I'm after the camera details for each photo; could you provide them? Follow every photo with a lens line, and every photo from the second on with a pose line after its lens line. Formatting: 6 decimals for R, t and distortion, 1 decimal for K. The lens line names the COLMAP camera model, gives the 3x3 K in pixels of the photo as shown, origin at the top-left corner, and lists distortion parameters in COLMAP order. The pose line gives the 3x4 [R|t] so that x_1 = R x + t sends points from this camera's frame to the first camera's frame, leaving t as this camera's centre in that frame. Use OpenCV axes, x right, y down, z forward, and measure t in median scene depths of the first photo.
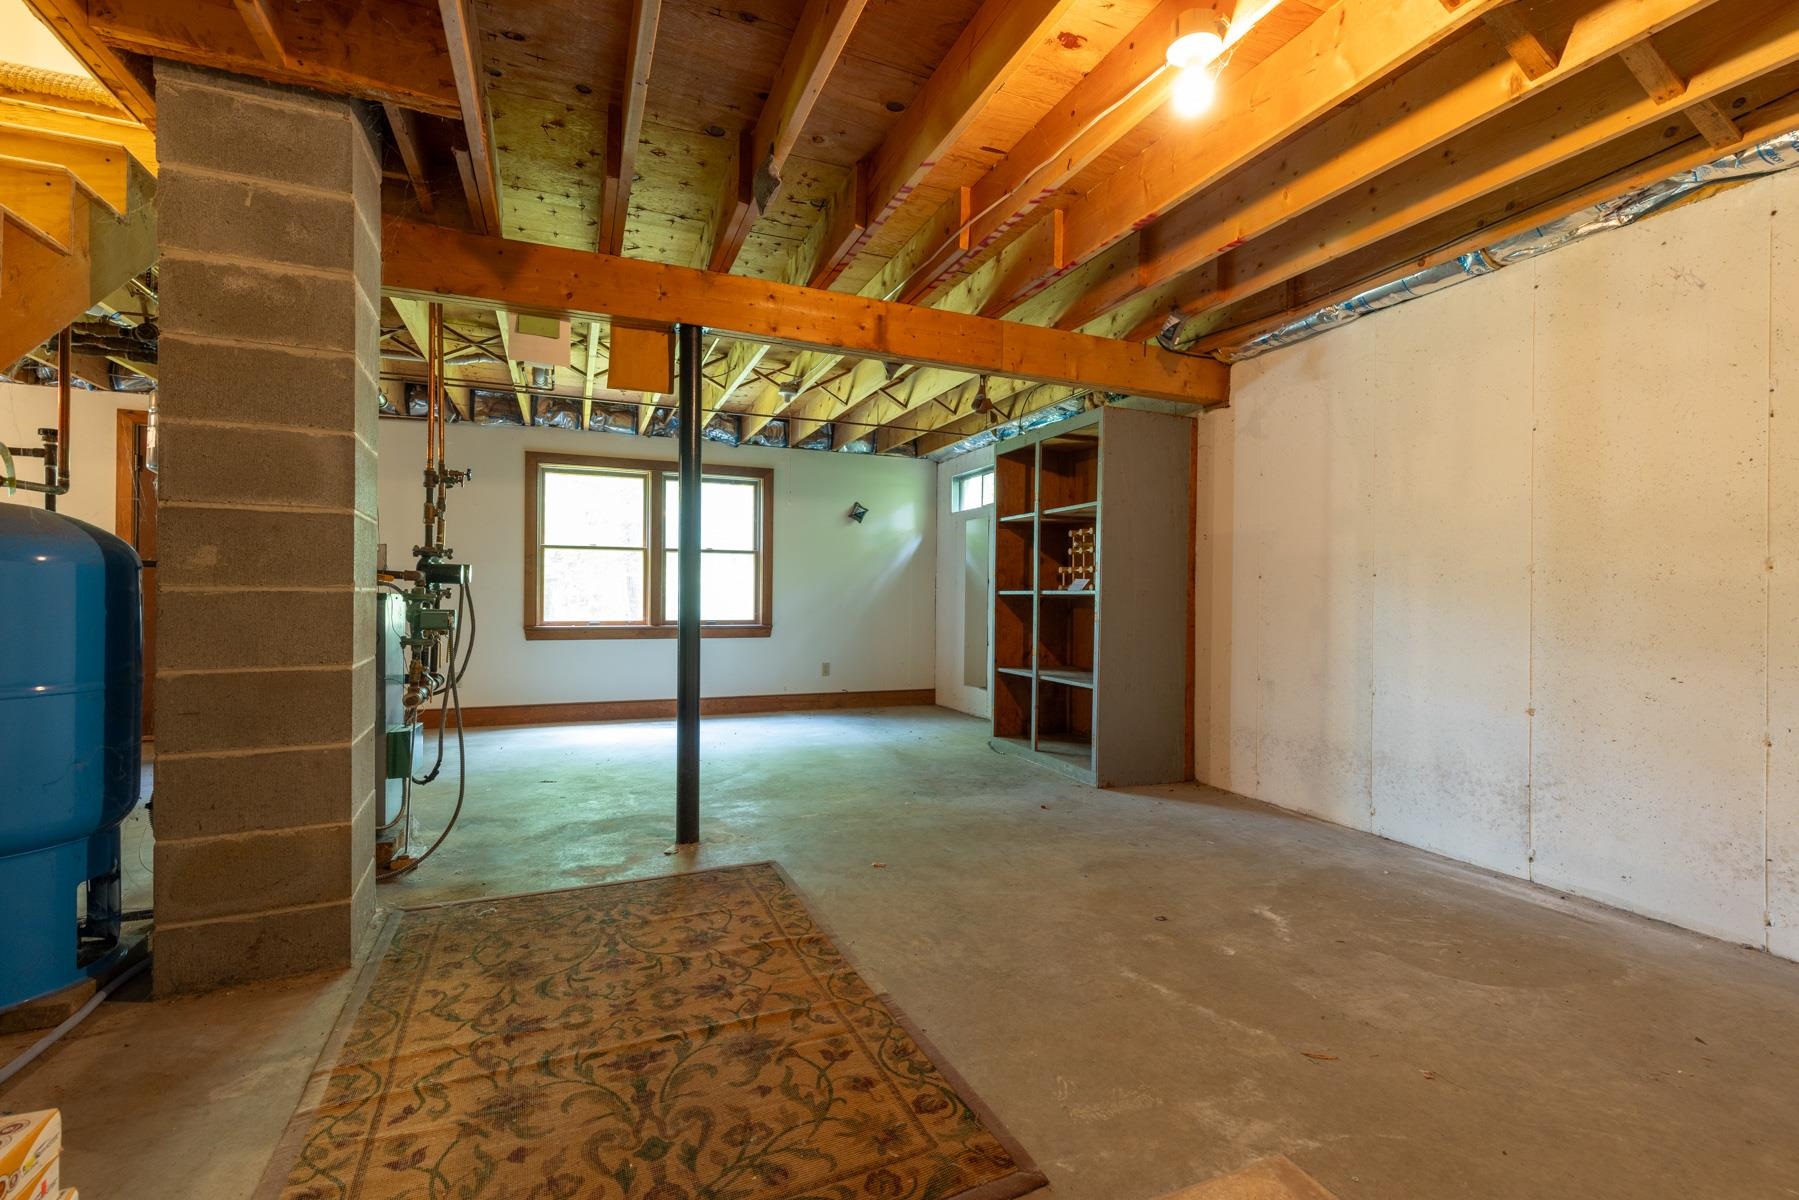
lens RADIAL K [[826.4, 0, 898.0], [0, 826.4, 590.0], [0, 0, 1]] dist [0.000635, 0.000065]
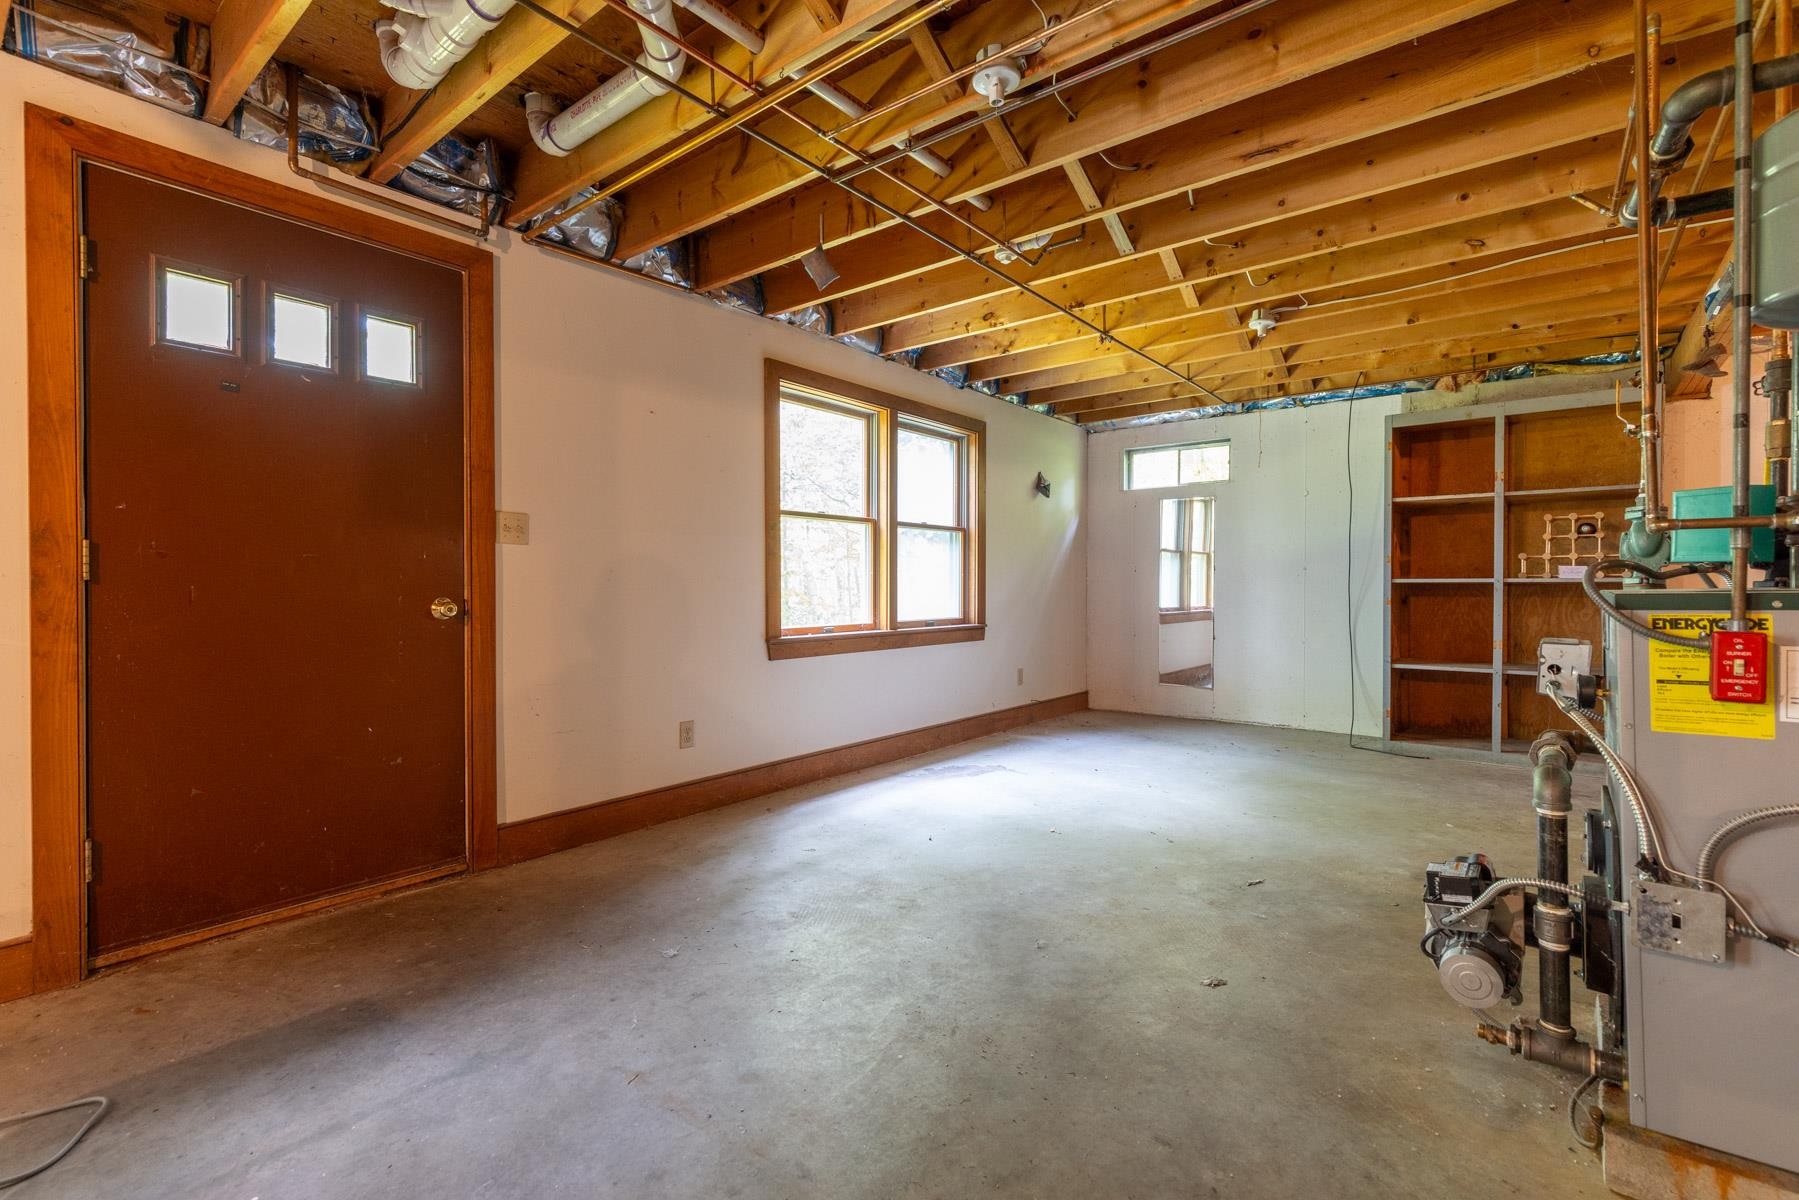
lens RADIAL K [[826.4, 0, 898.0], [0, 826.4, 590.0], [0, 0, 1]] dist [0.000635, 0.000065]
pose [[0.871486, -0.009506, 0.490328, -0.630173], [0.003186, 0.999901, 0.013722, -0.000658], [-0.490410, -0.010397, 0.871430, 0.380914]]
